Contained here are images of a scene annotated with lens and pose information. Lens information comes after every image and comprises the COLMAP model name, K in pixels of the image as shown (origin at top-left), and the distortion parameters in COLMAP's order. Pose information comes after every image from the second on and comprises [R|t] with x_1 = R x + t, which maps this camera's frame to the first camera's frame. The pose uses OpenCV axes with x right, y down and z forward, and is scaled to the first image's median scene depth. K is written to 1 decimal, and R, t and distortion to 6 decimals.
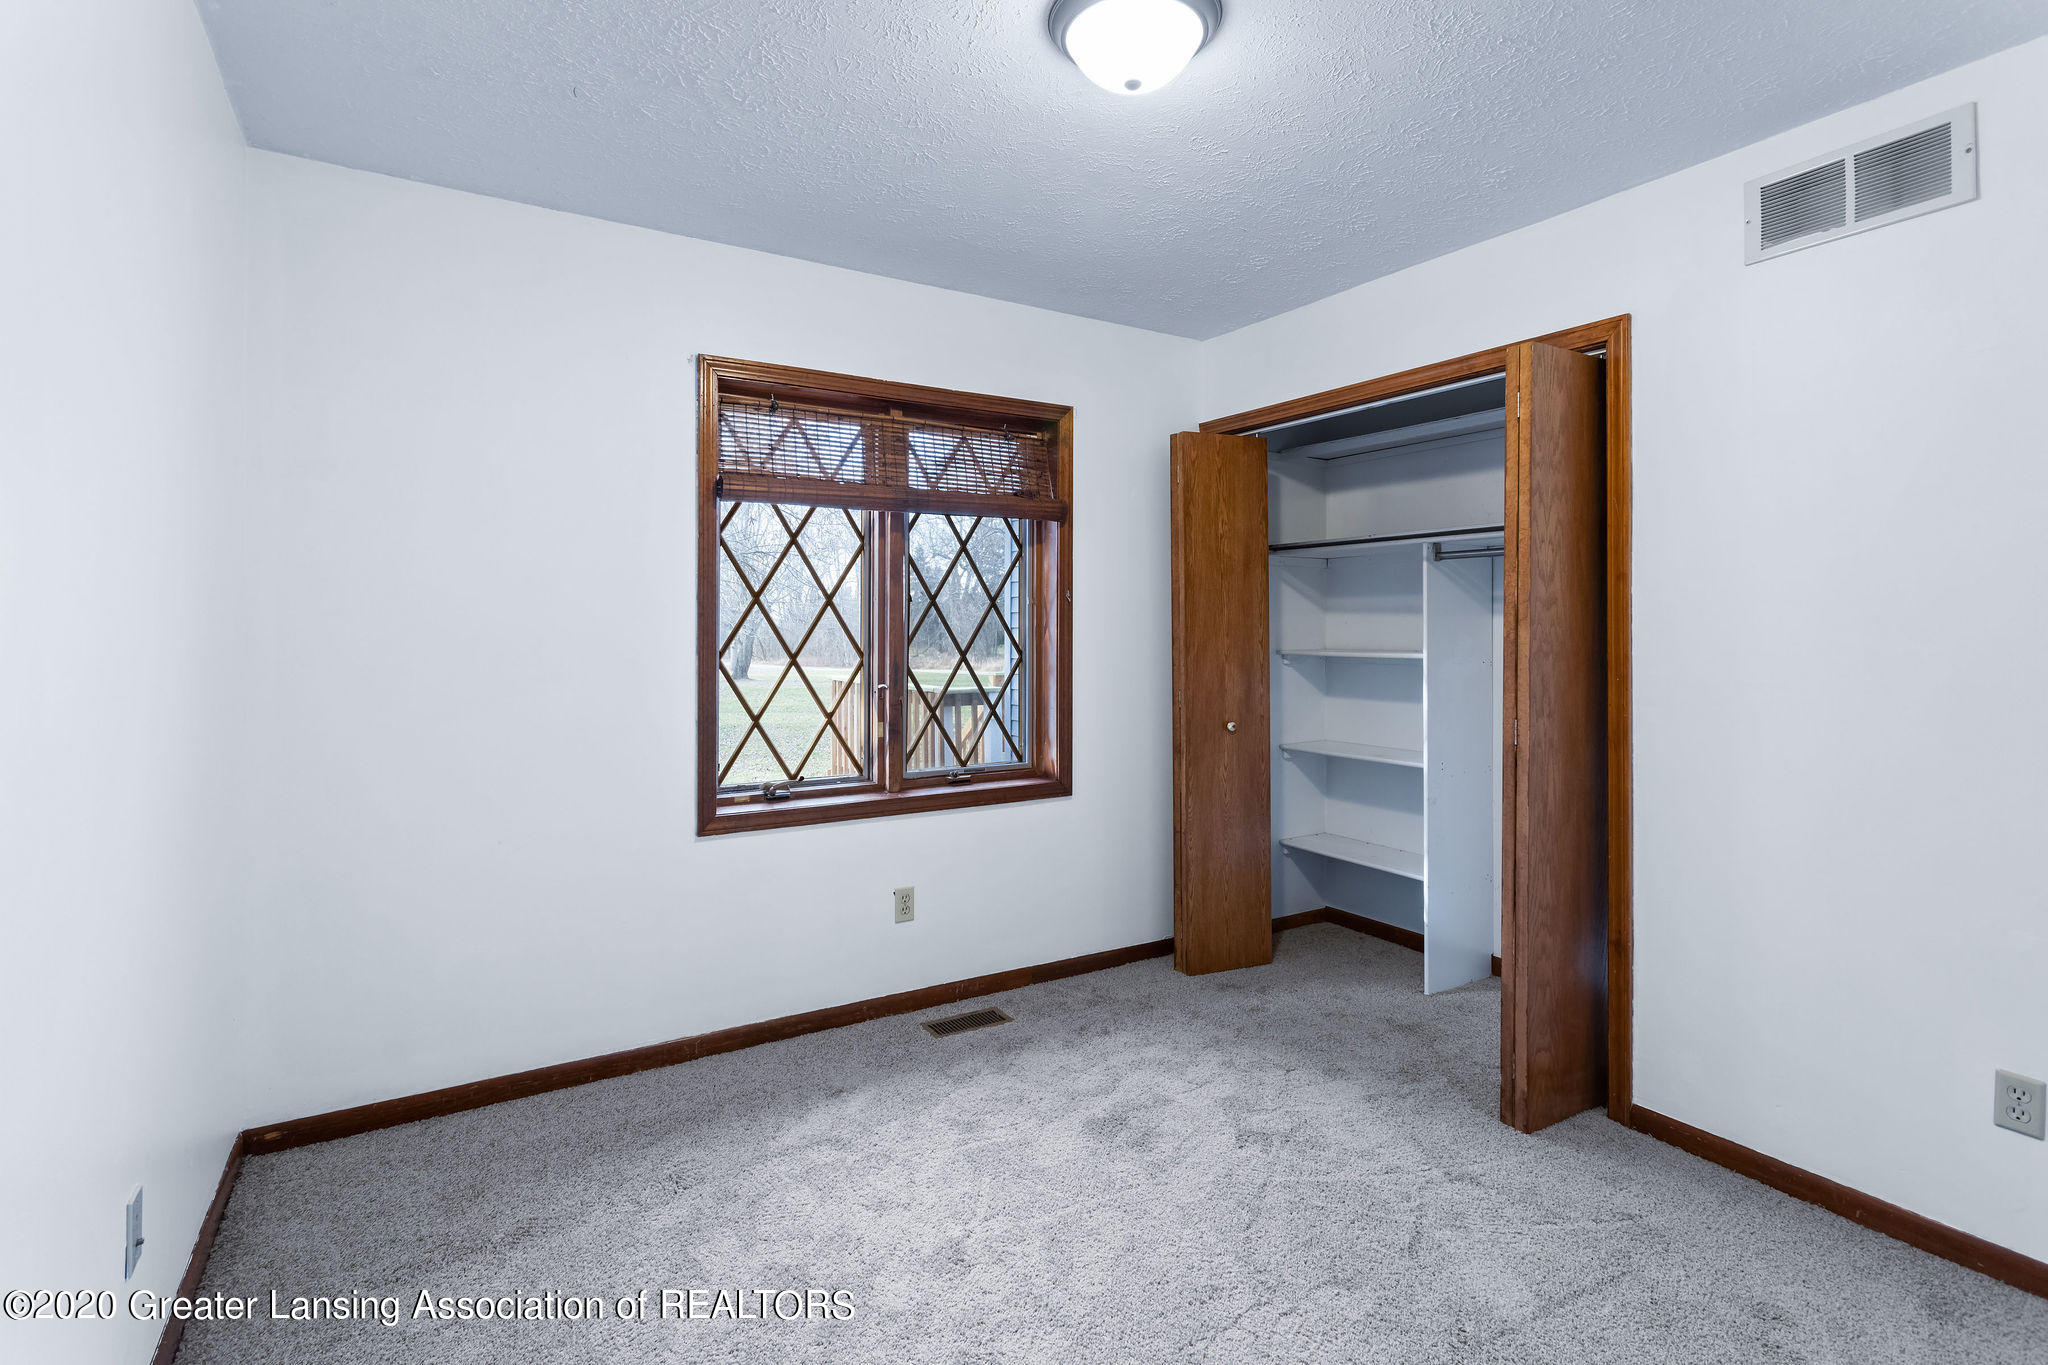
lens RADIAL K [[969.3, 0, 1019.5], [0, 969.3, 634.4], [0, 0, 1]] dist [-0.000120, -0.000011]
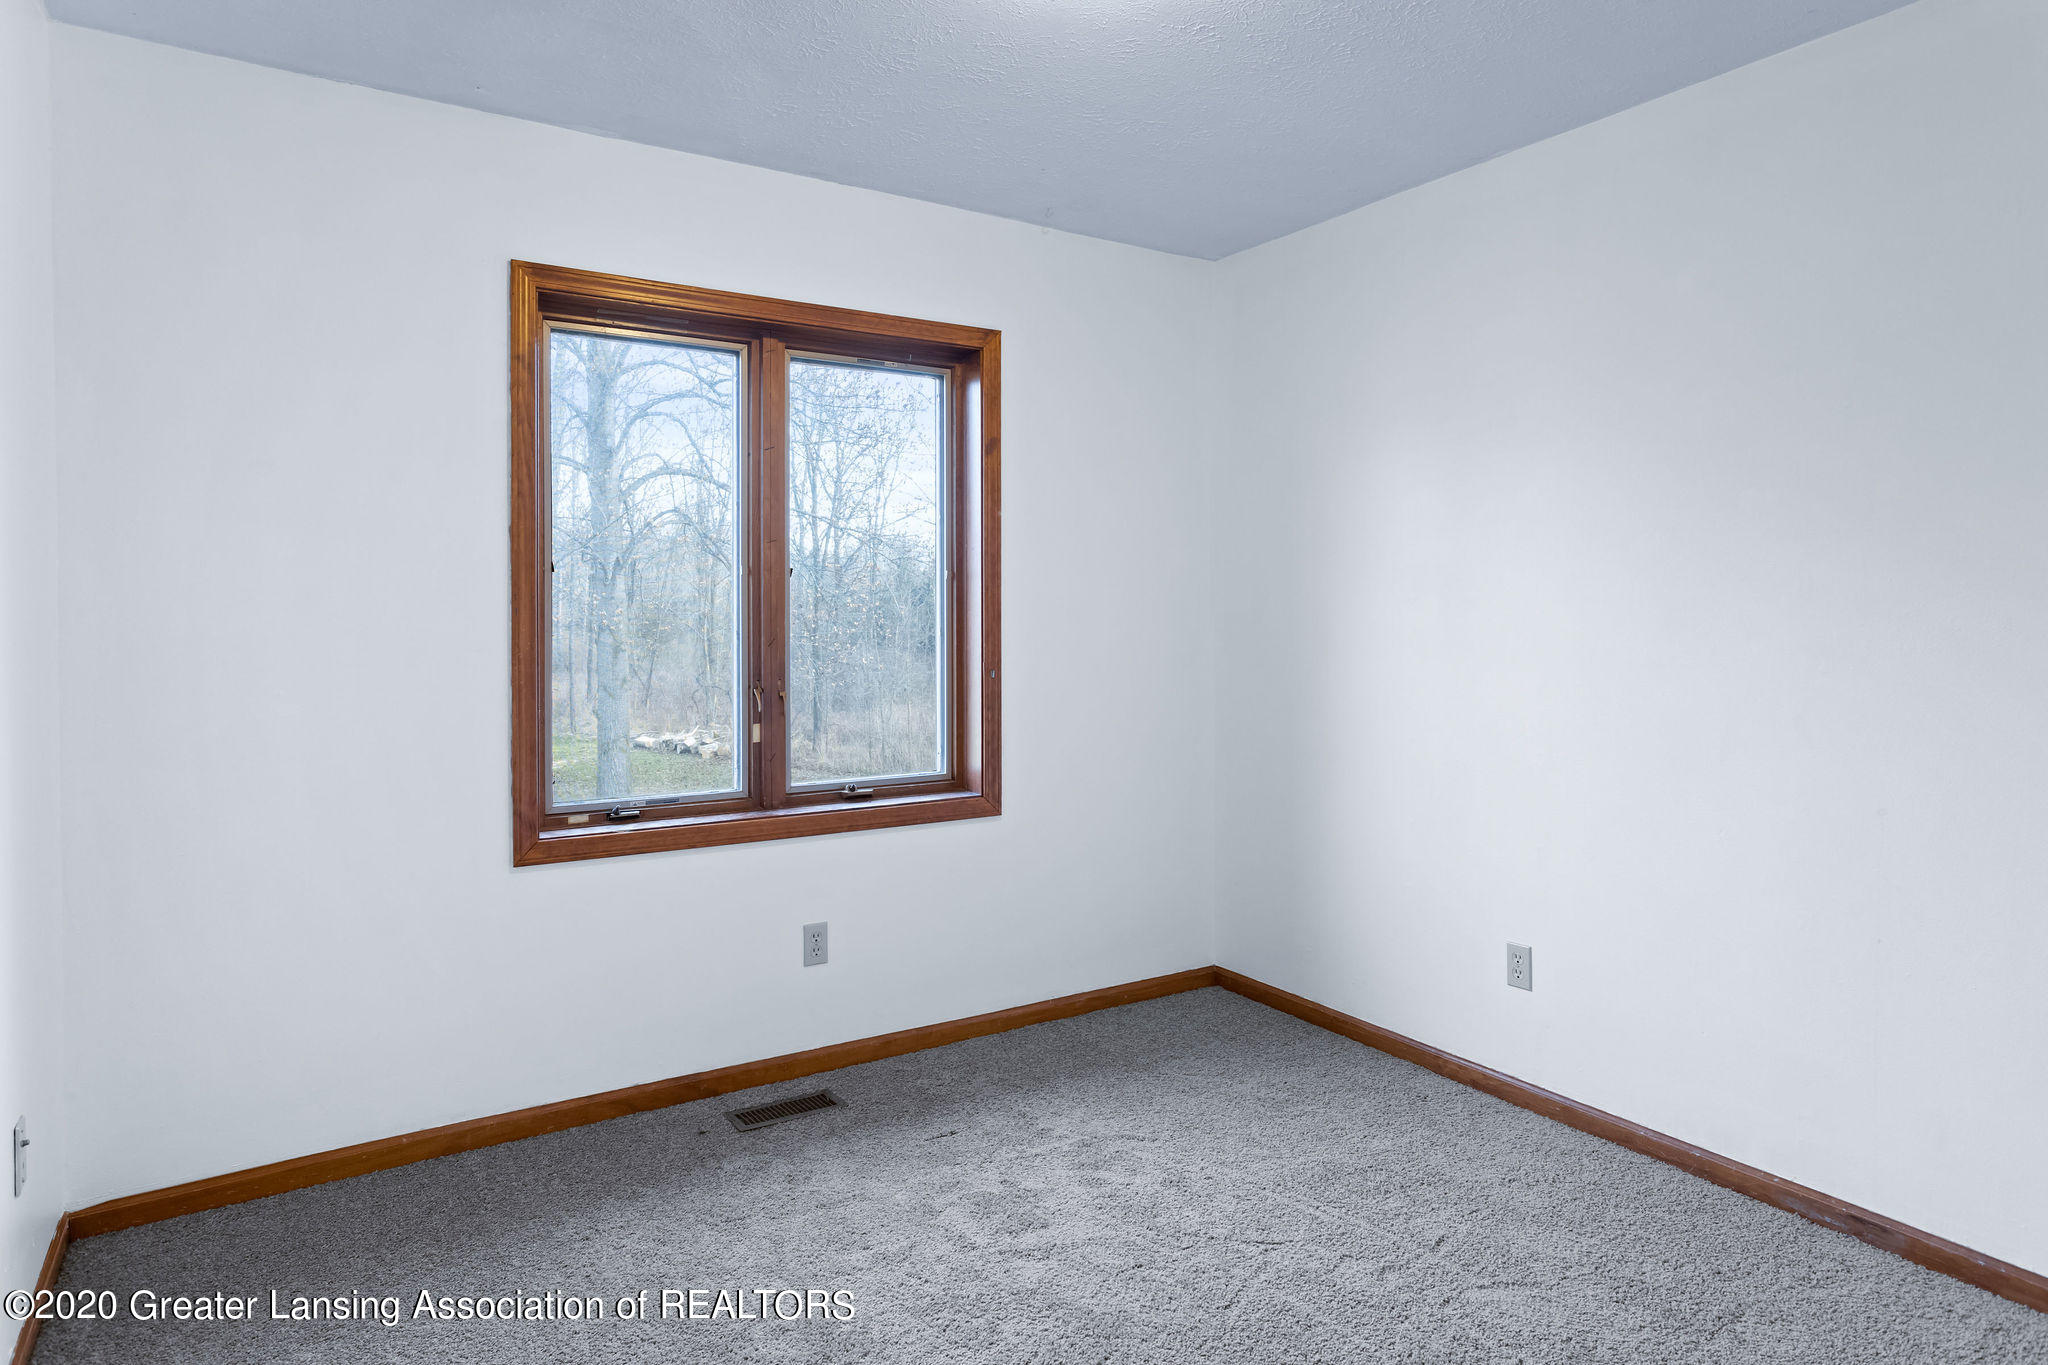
lens RADIAL K [[1151.2, 0, 1021.7], [0, 1151.2, 668.8], [0, 0, 1]] dist [0.019780, 0.000140]
pose [[0.999971, 0.001766, 0.007470, 0.072373], [-0.002108, 0.998935, 0.046095, -0.000637], [-0.007381, -0.046110, 0.998909, 0.042891]]
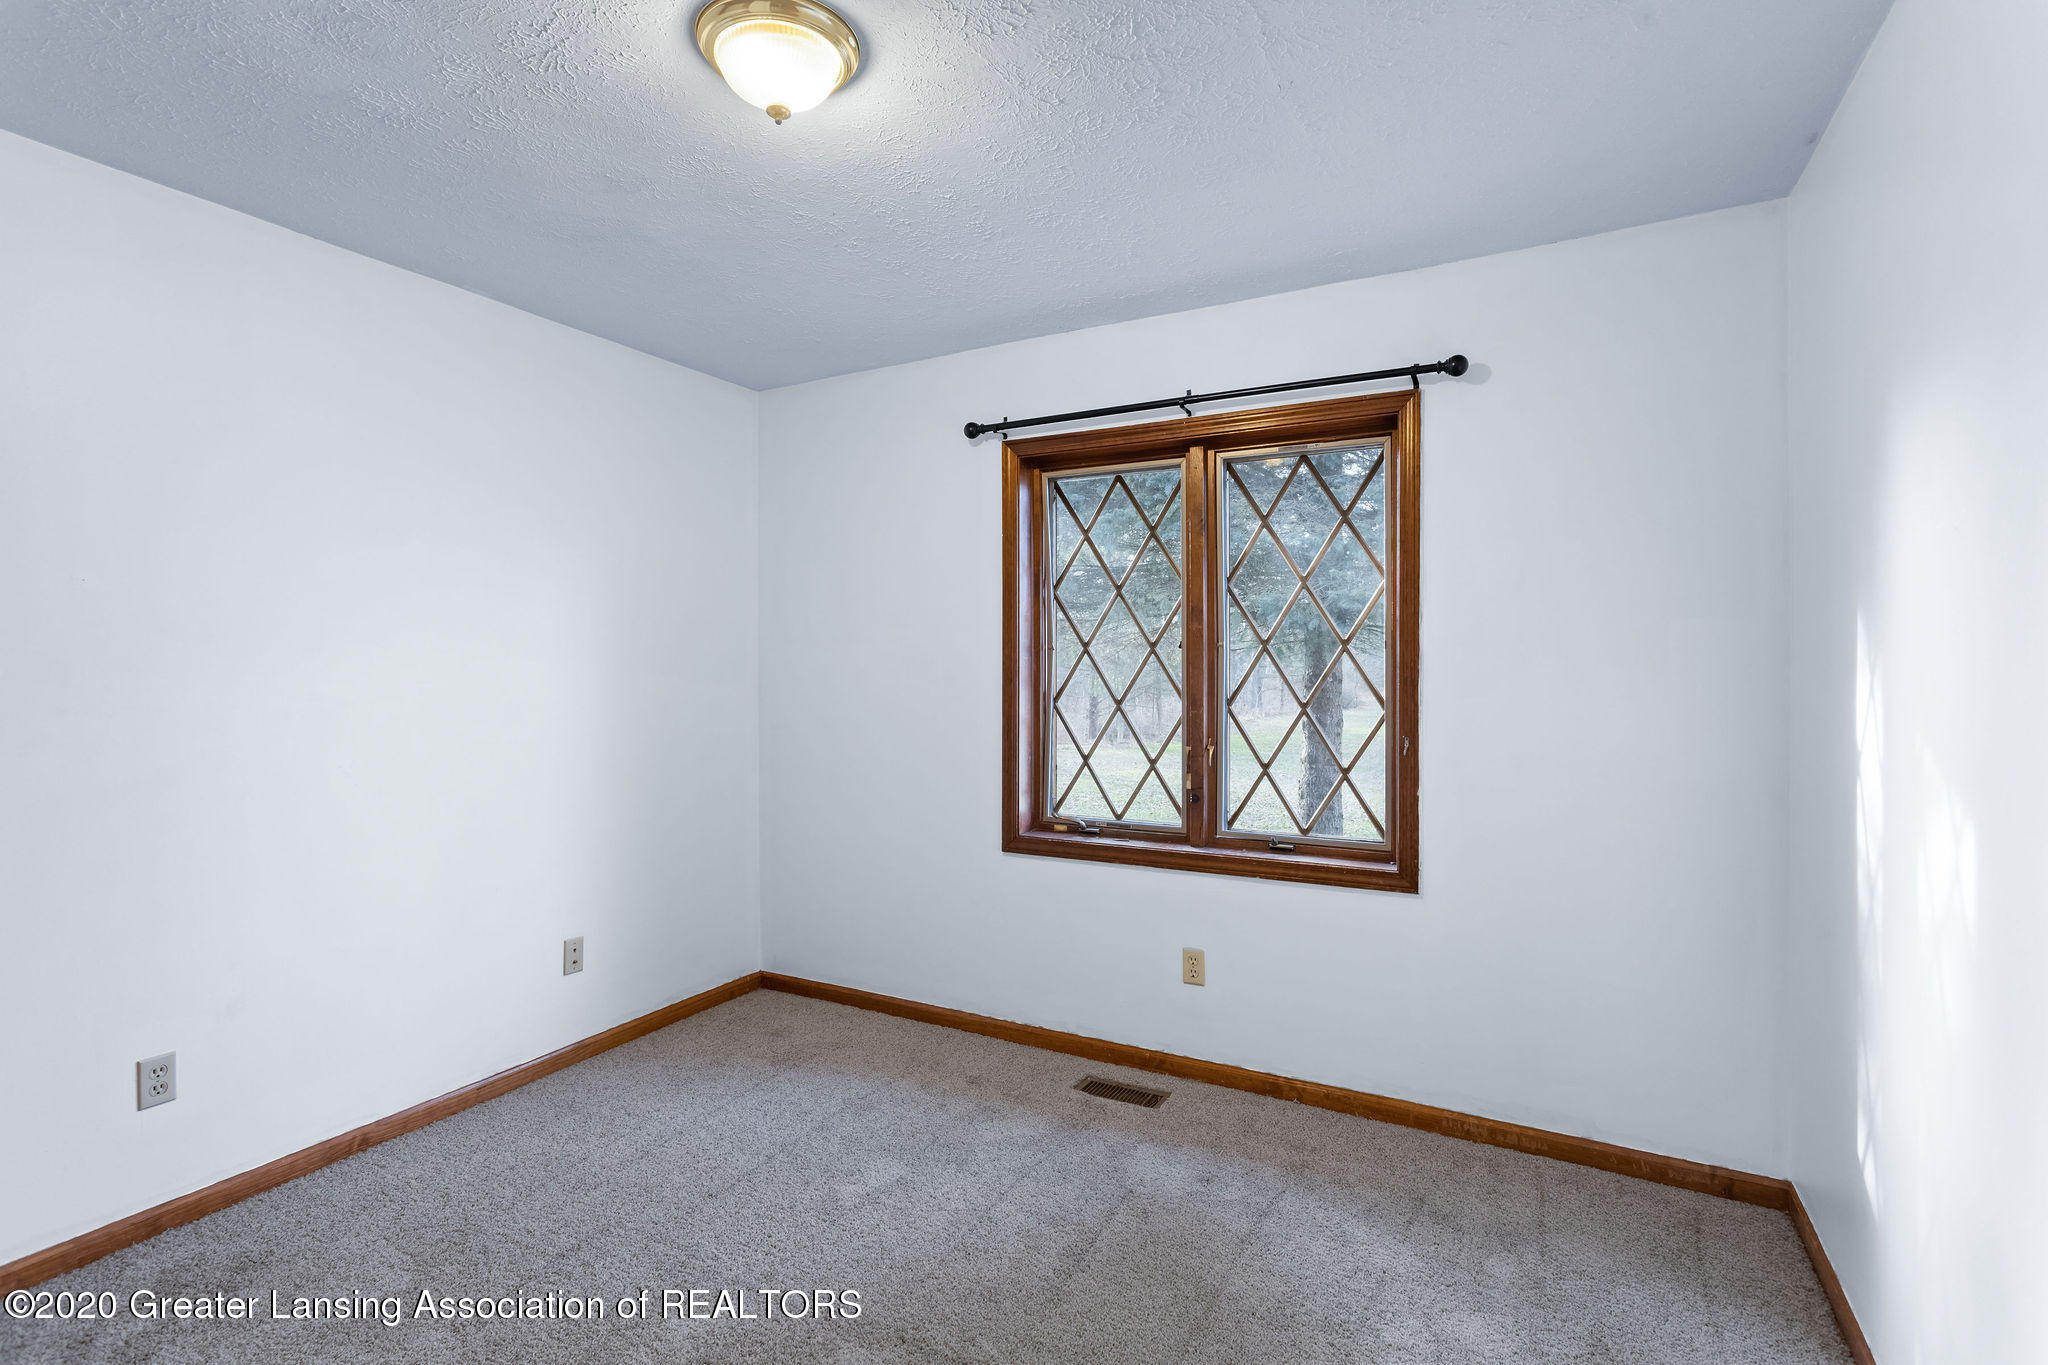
lens RADIAL K [[975.2, 0, 1024.0], [0, 975.2, 682.5], [0, 0, 1]] dist [0.000468, 0.000046]
pose [[0.486367, 0.001402, -0.873754, 0.645386], [-0.004190, 0.999991, -0.000728, 0.002854], [0.873745, 0.004015, 0.486368, 0.400592]]
